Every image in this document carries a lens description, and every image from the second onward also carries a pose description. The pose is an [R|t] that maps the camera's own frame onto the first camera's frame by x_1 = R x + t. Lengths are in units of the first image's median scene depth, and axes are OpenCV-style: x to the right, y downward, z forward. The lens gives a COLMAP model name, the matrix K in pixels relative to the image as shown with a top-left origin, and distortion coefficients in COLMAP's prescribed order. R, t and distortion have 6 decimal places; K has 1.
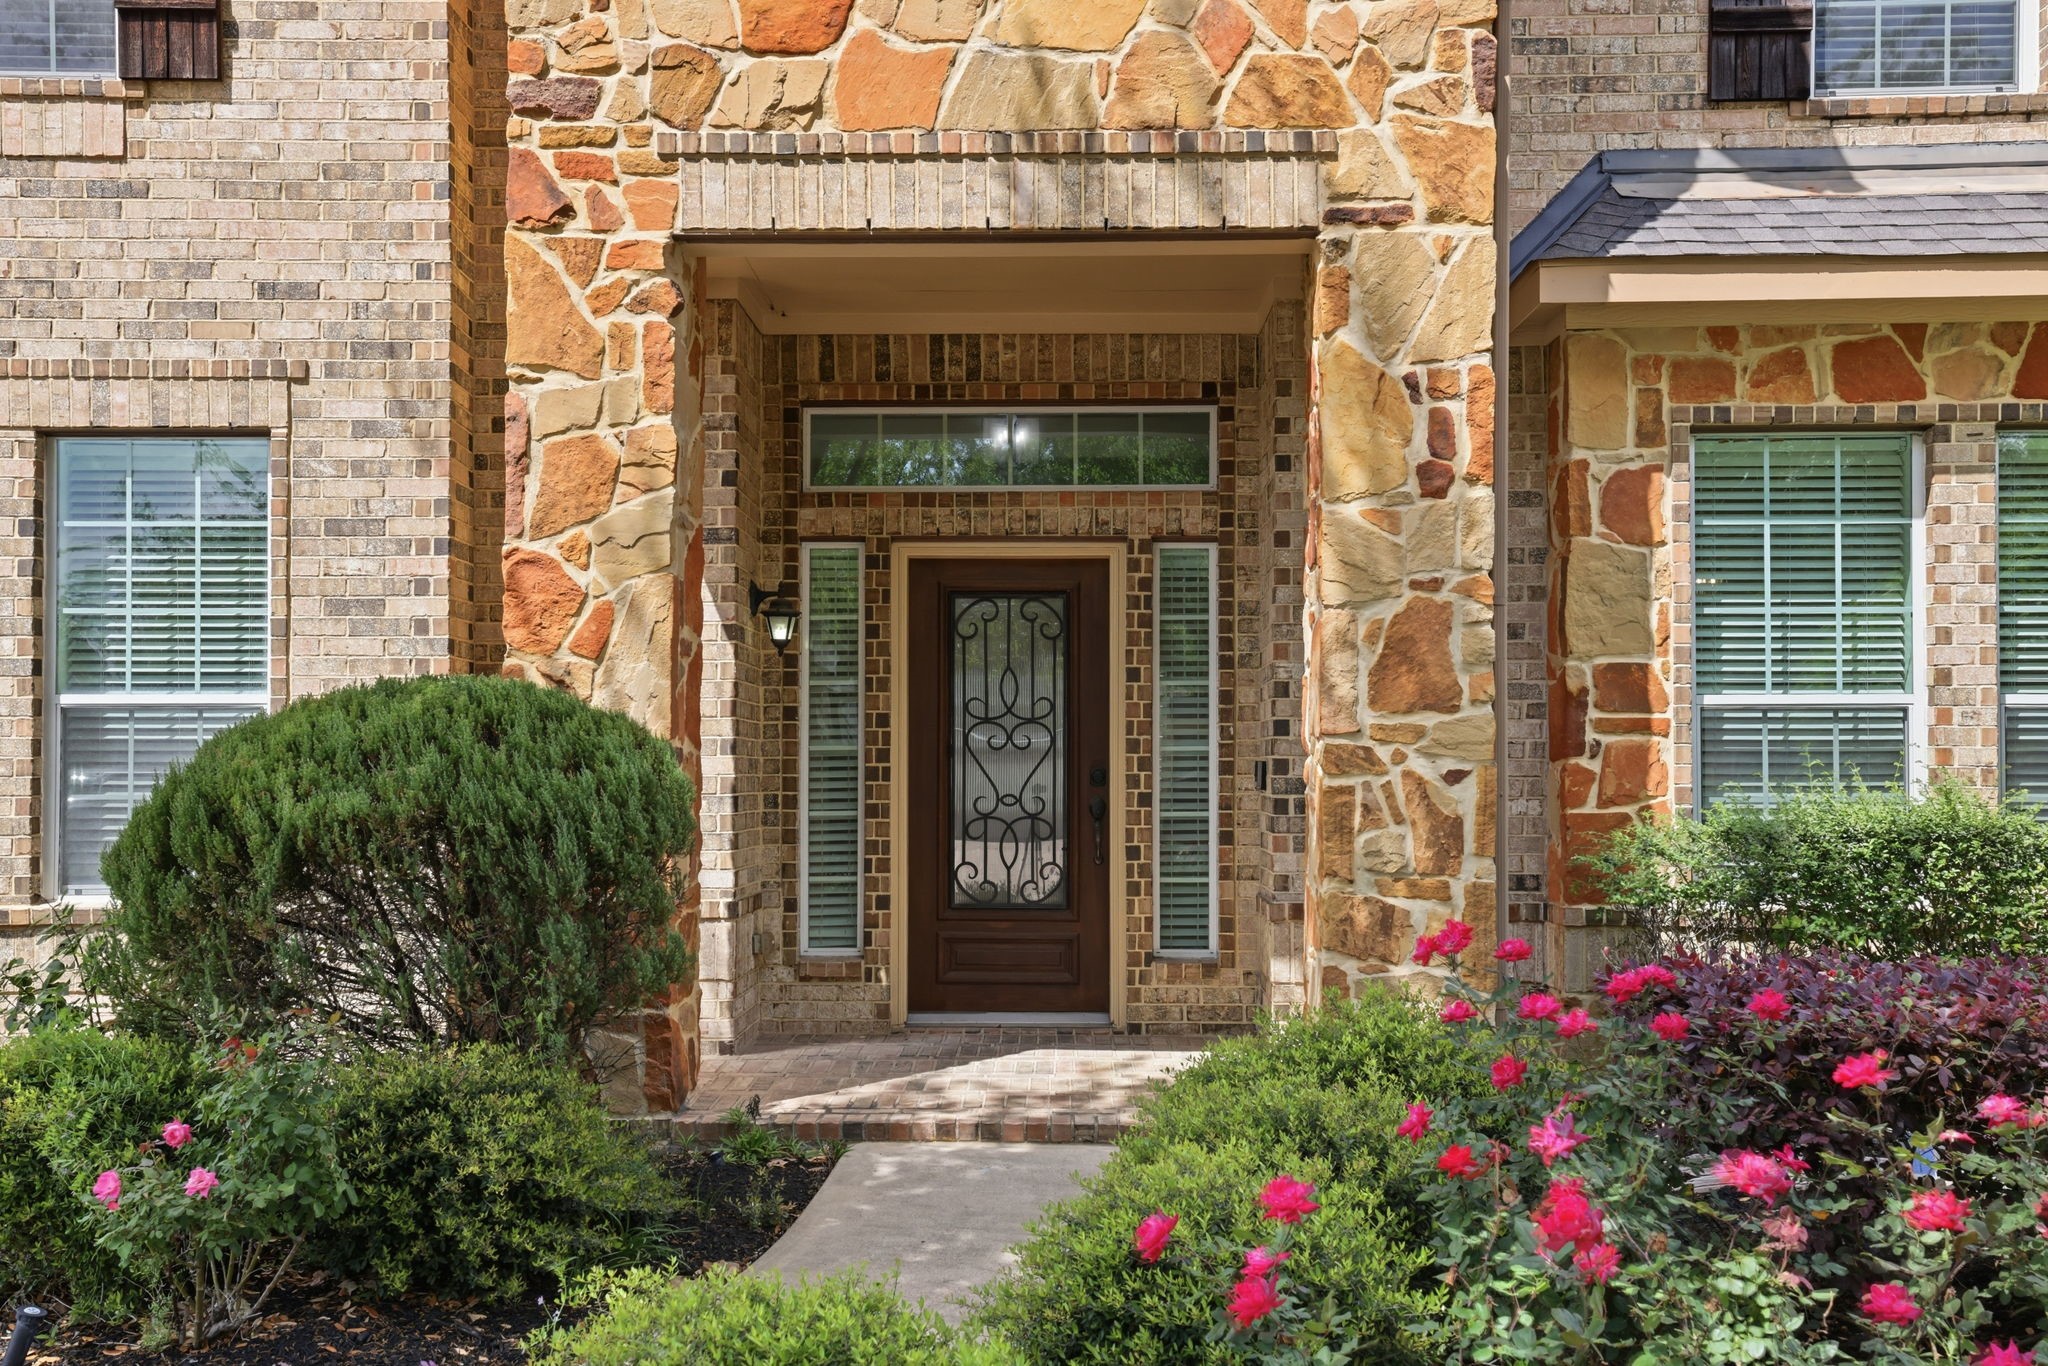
lens RADIAL K [[2207.1, 0, 1025.5], [0, 2207.1, 679.0], [0, 0, 1]] dist [0.054265, 0.000000]
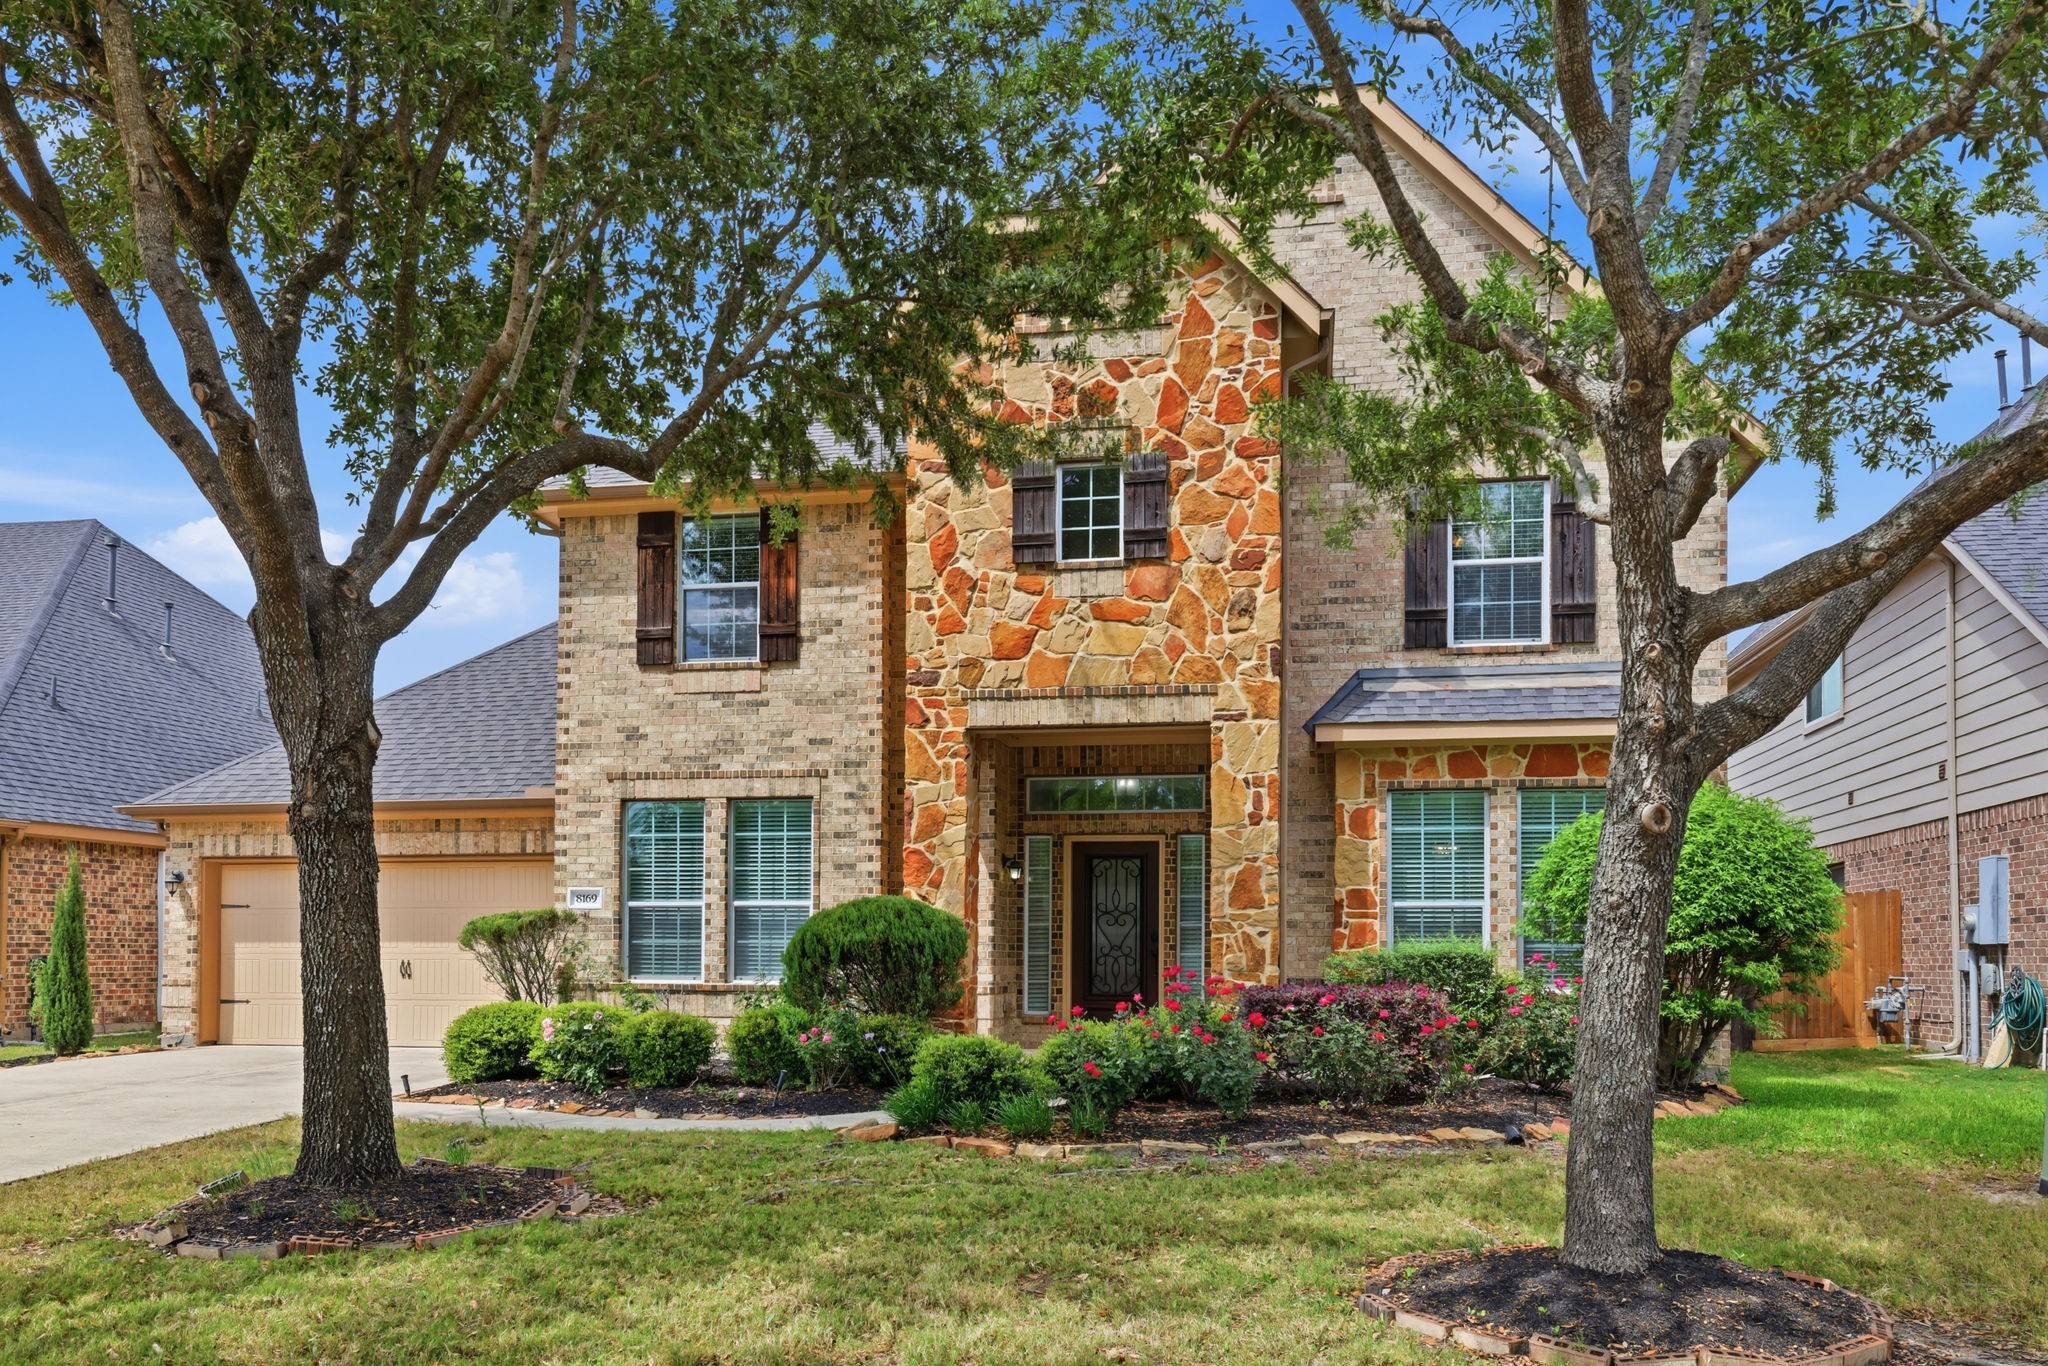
lens RADIAL K [[2207.1, 0, 1032.4], [0, 2207.1, 690.6], [0, 0, 1]] dist [0.054265, 0.000000]
pose [[0.987478, -0.014622, -0.157077, 0.305396], [0.001072, 0.996294, -0.086002, -0.015638], [0.157752, 0.084756, 0.983835, -1.452361]]
